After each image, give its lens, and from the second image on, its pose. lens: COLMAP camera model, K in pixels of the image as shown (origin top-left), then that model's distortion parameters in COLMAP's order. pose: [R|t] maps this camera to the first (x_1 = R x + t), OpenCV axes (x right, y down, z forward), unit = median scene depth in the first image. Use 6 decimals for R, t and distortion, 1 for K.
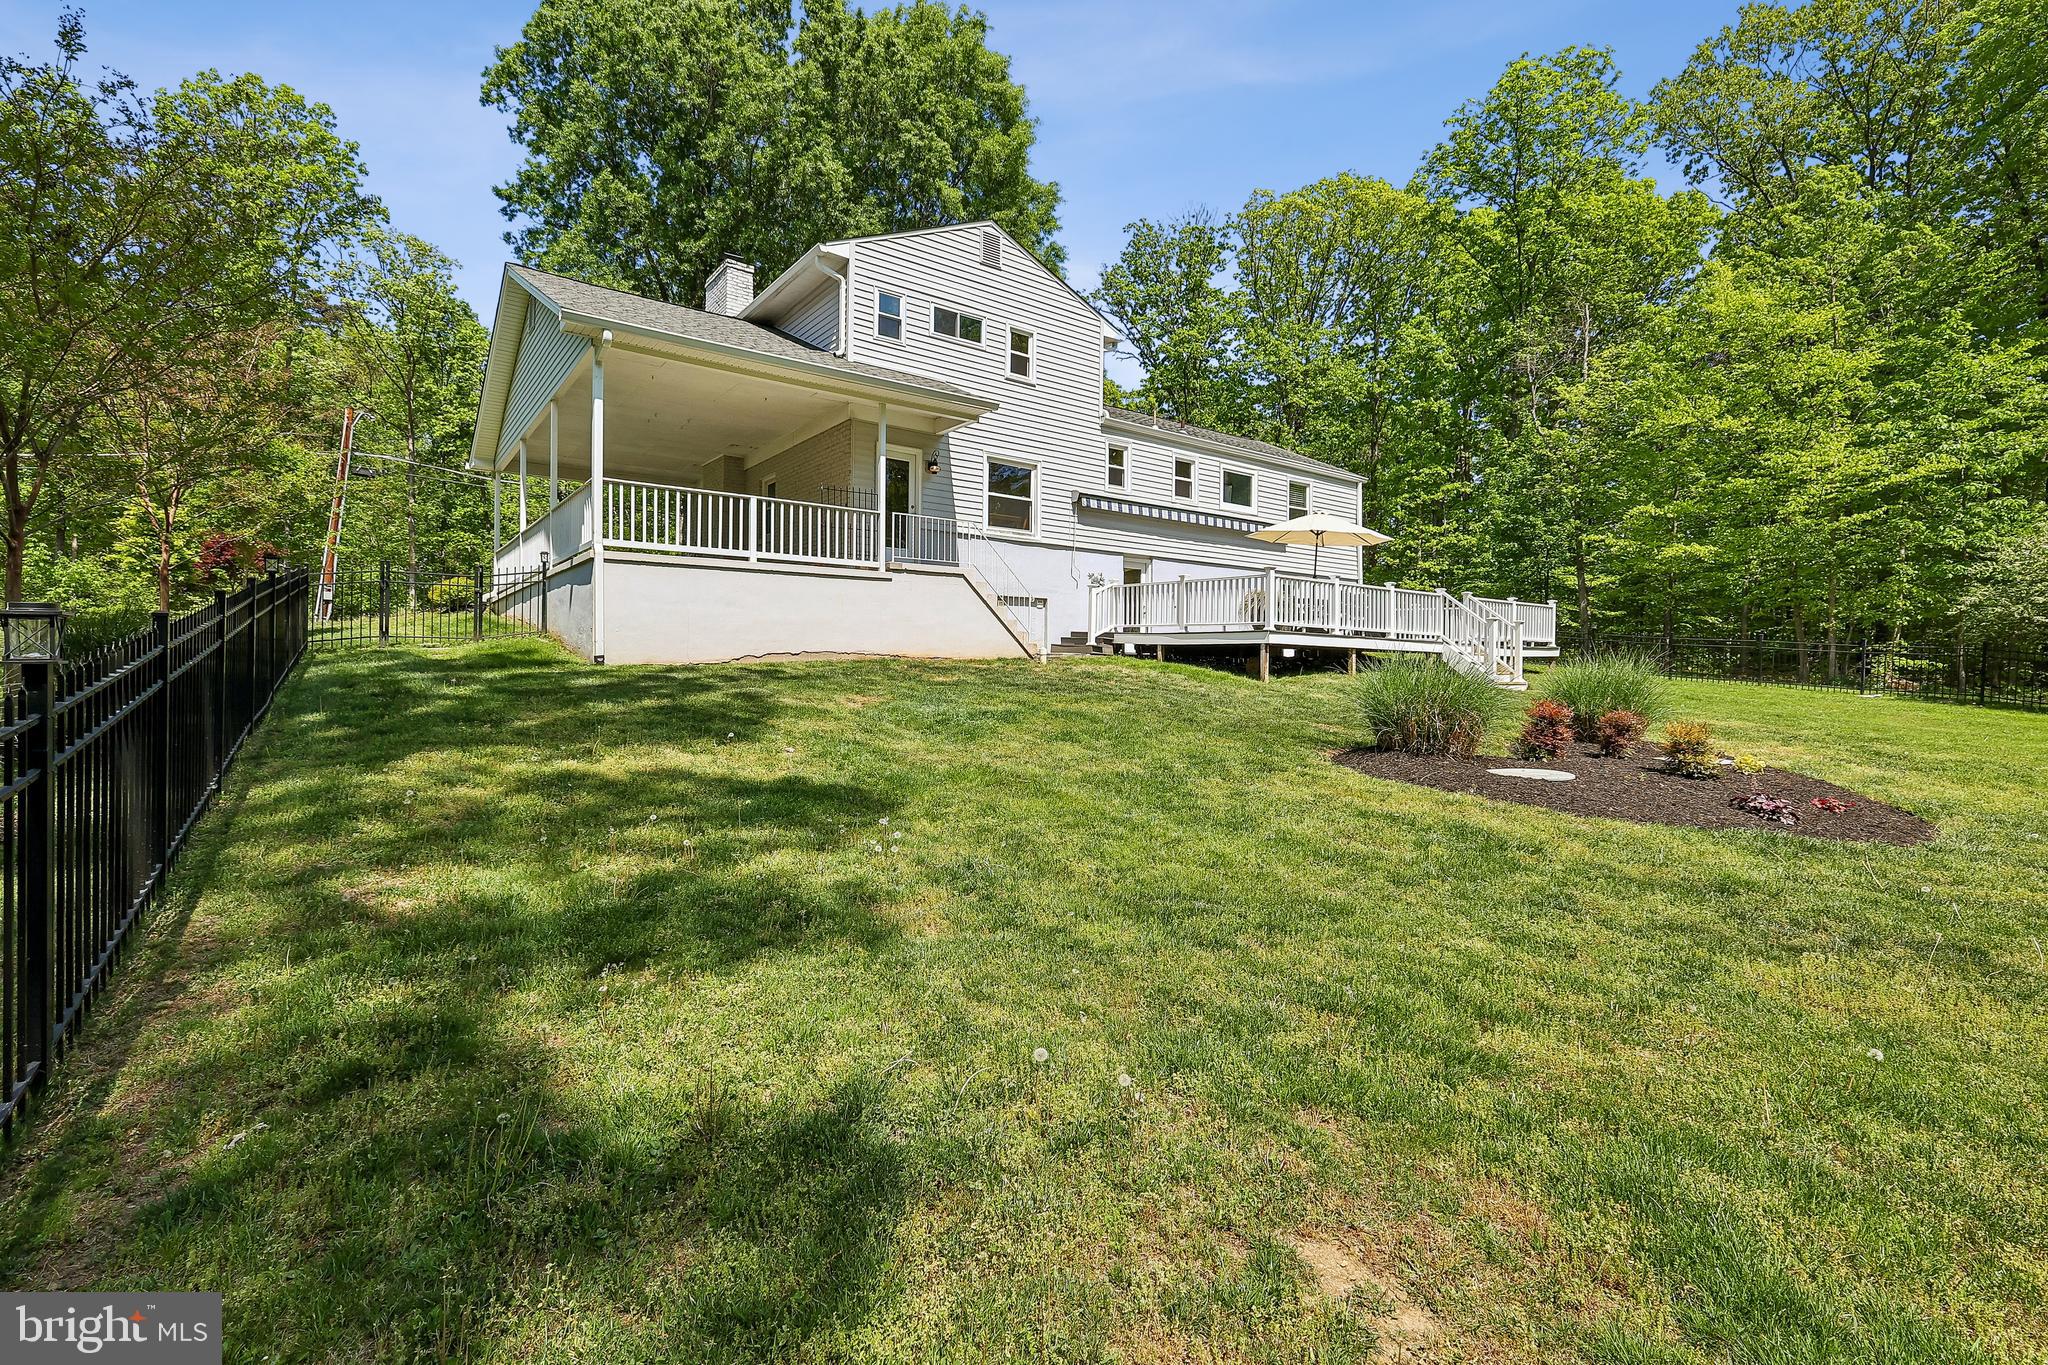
lens RADIAL K [[887.0, 0, 1013.7], [0, 887.0, 669.1], [0, 0, 1]] dist [-0.000752, -0.000606]
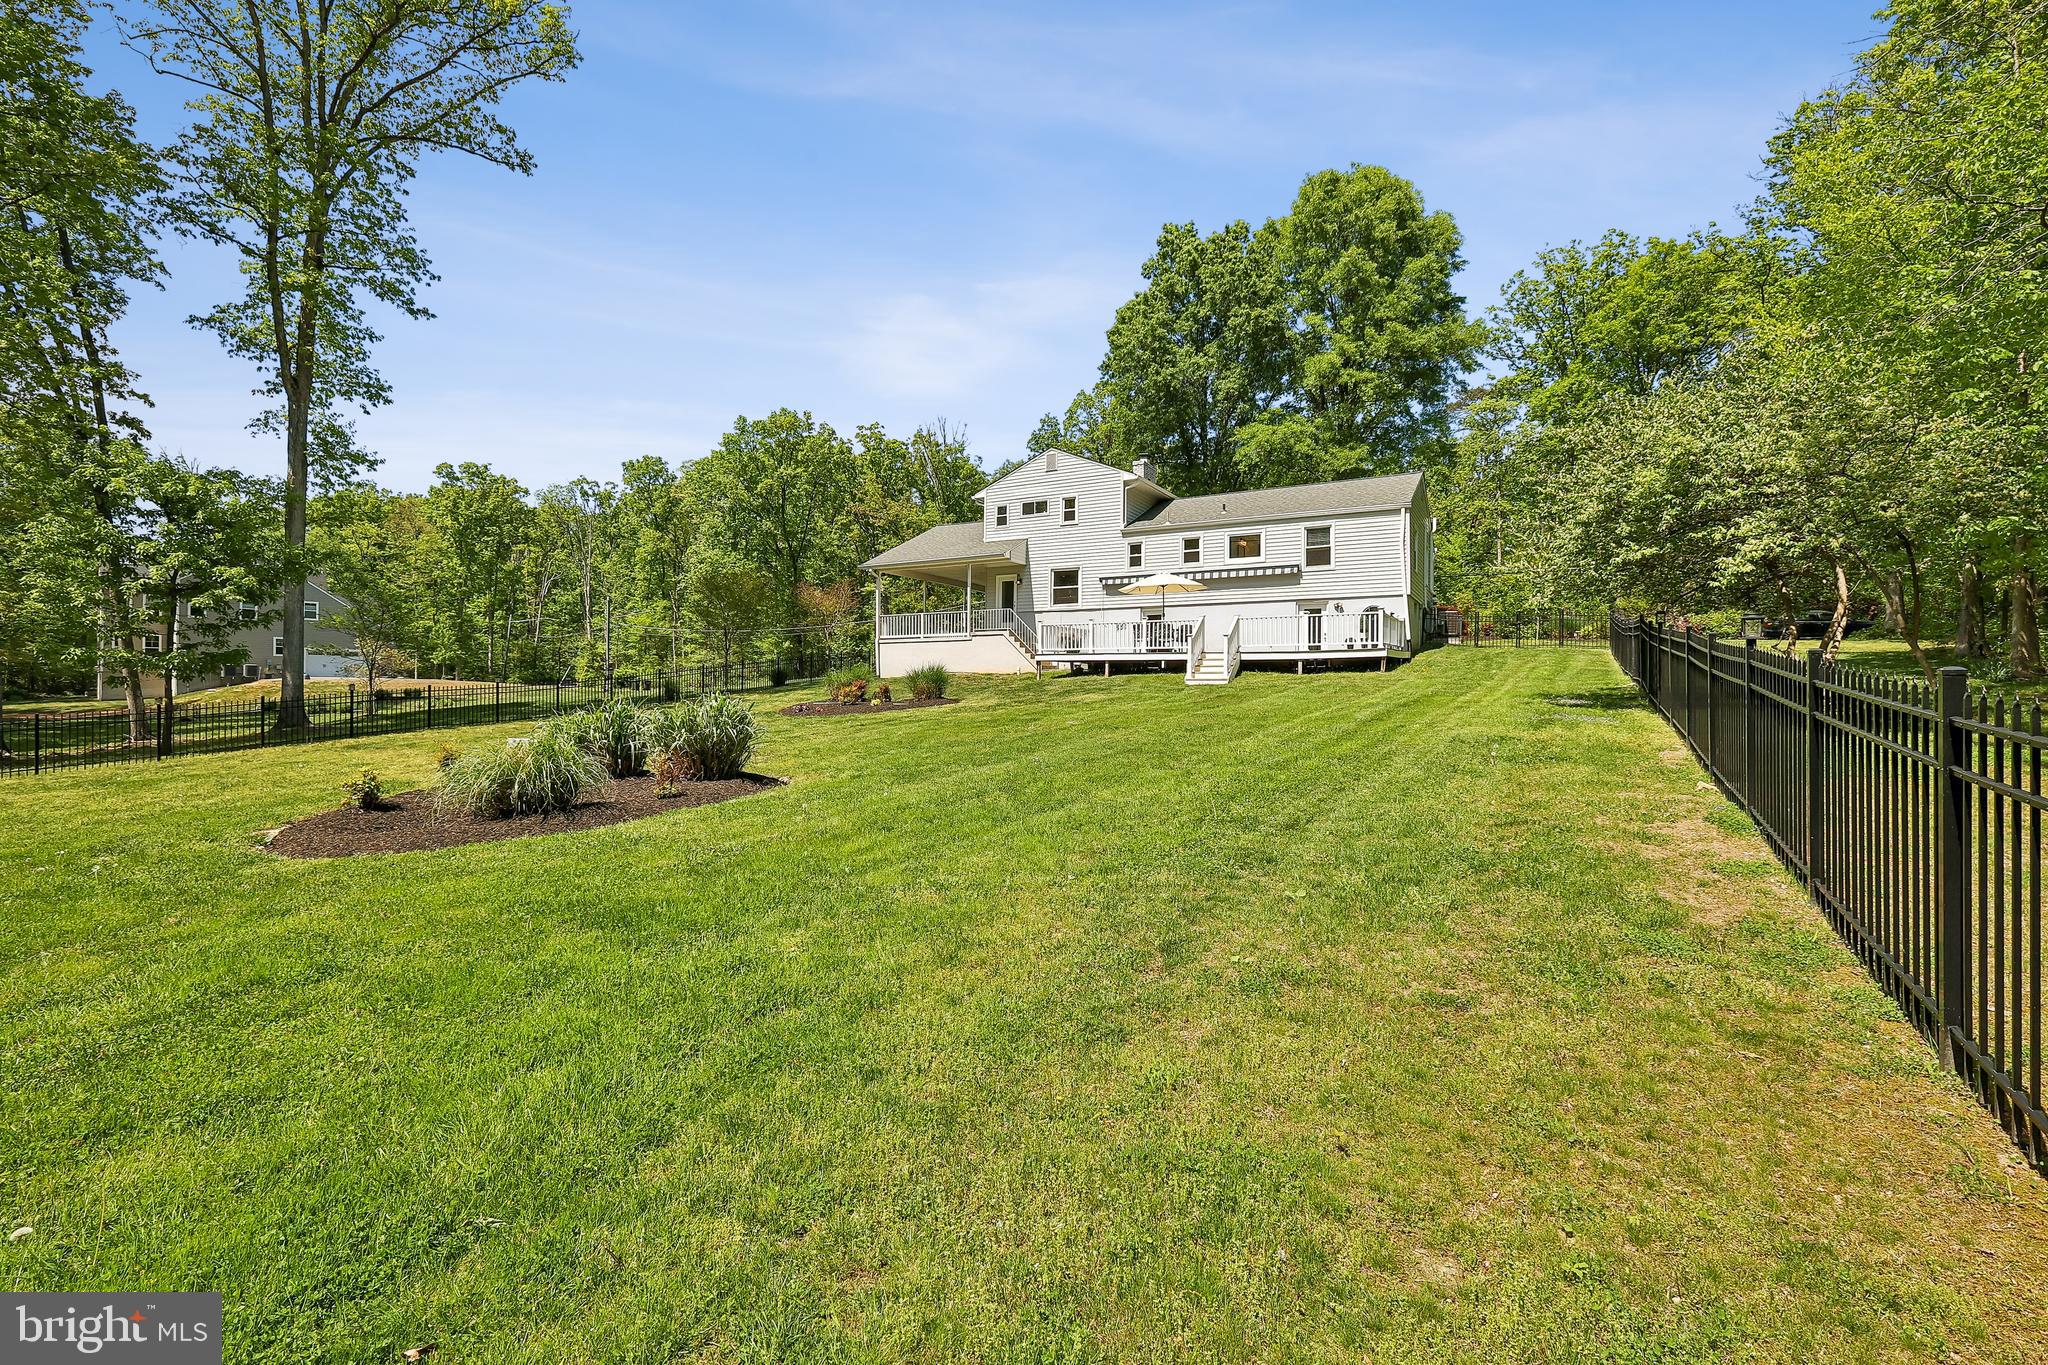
lens RADIAL K [[887.0, 0, 1018.8], [0, 887.0, 691.7], [0, 0, 1]] dist [-0.000752, -0.000606]
pose [[0.410978, -0.012070, -0.911565, 1.652465], [-0.007732, 0.999830, -0.016725, 0.058273], [0.911613, 0.013921, 0.410815, 0.142930]]
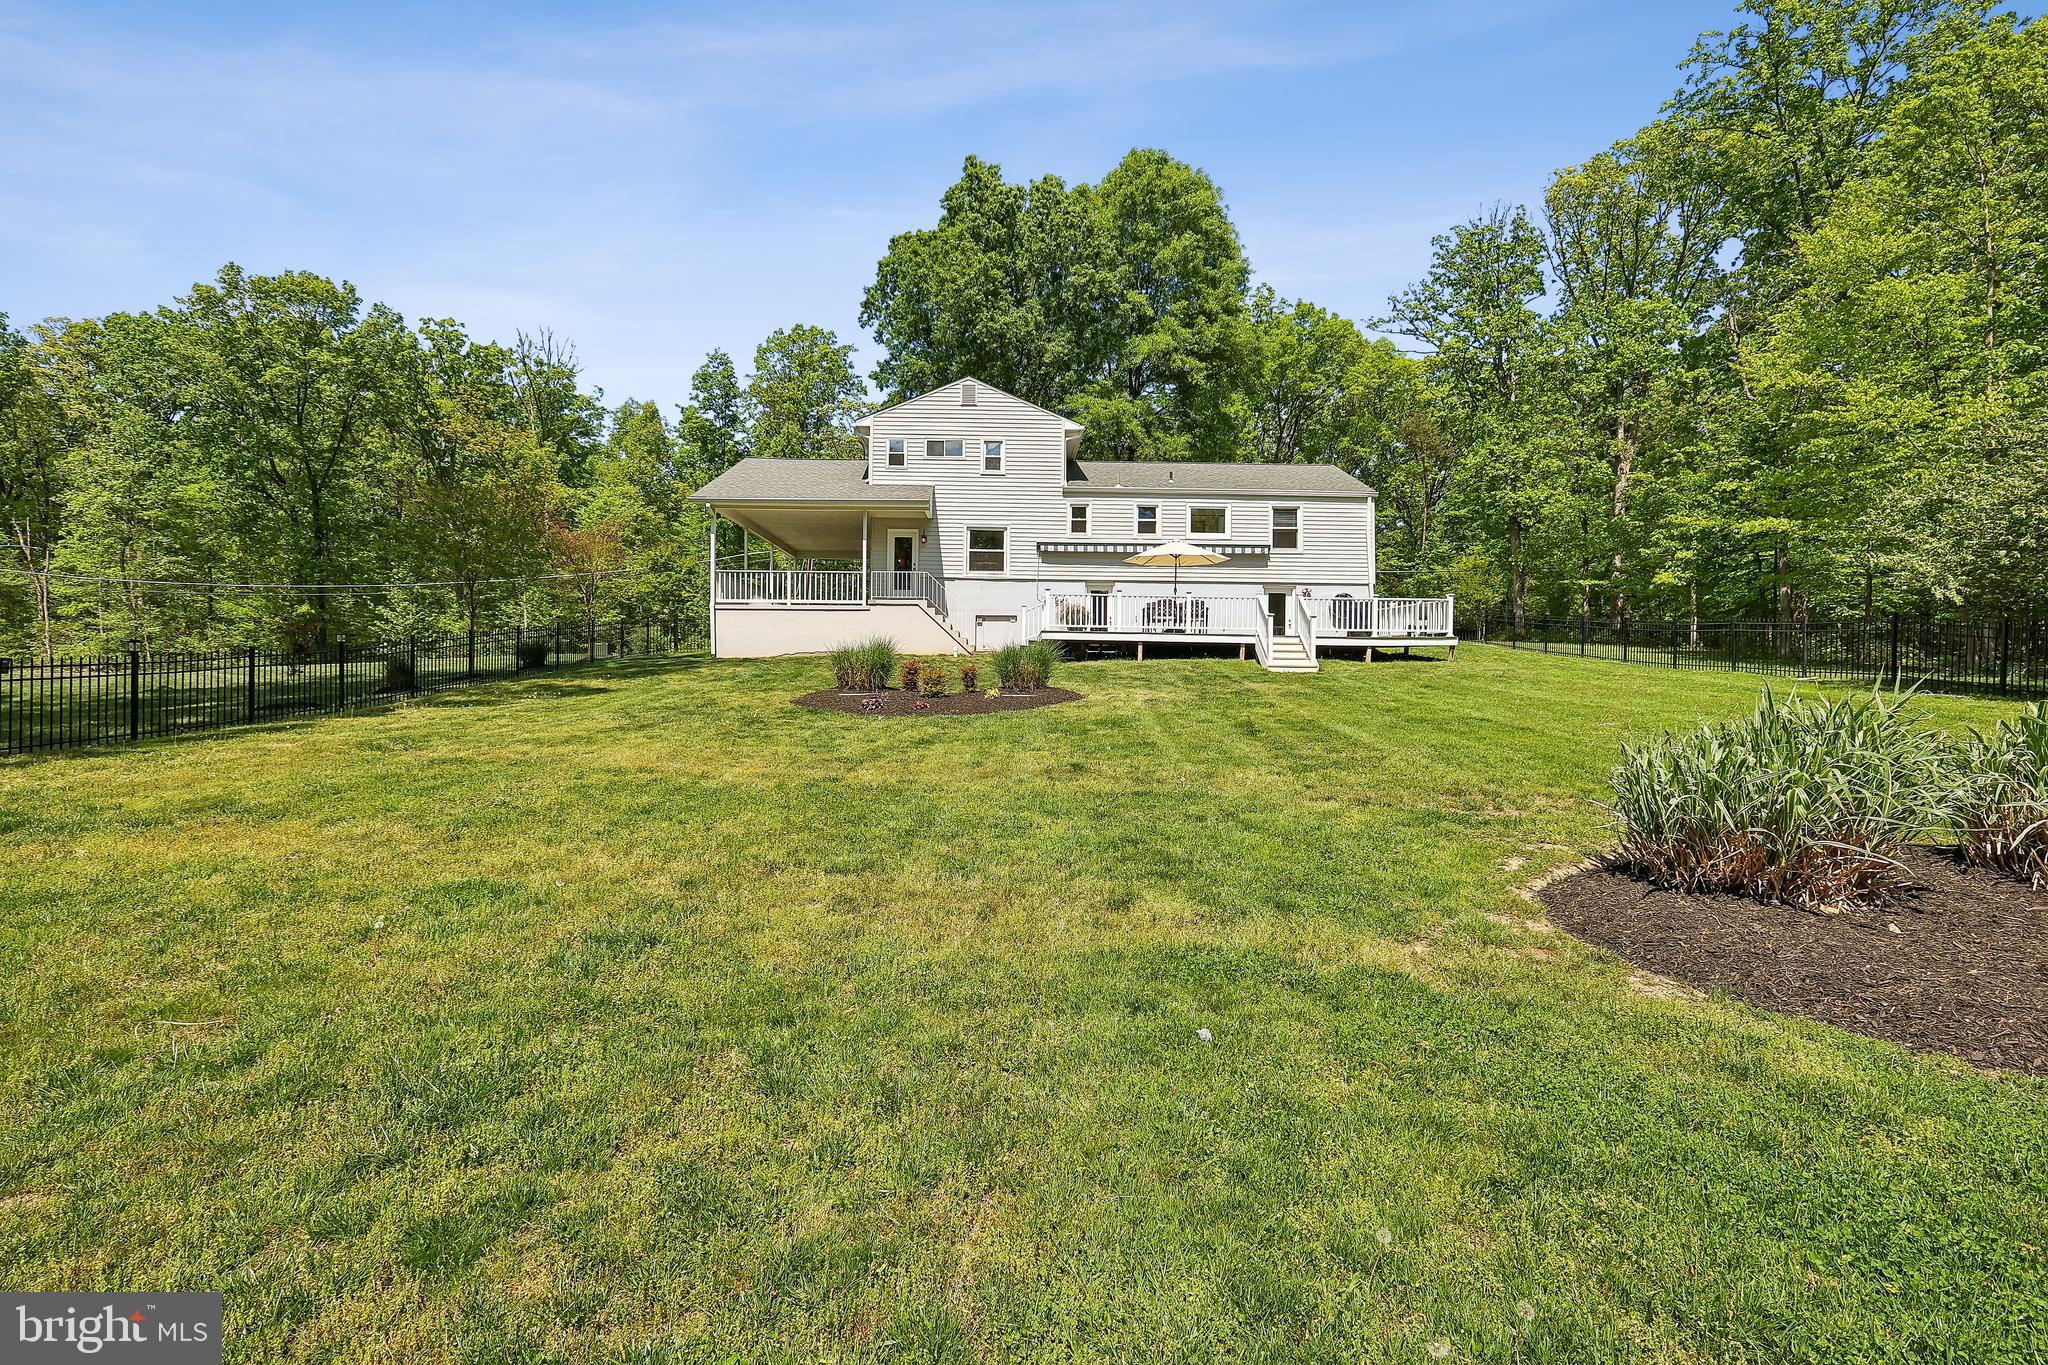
lens RADIAL K [[887.0, 0, 1031.8], [0, 887.0, 678.5], [0, 0, 1]] dist [-0.000752, -0.000606]
pose [[0.820004, -0.007982, -0.572302, 0.929215], [-0.004338, 0.999787, -0.020161, 0.056474], [0.572341, 0.019015, 0.819795, -0.204324]]
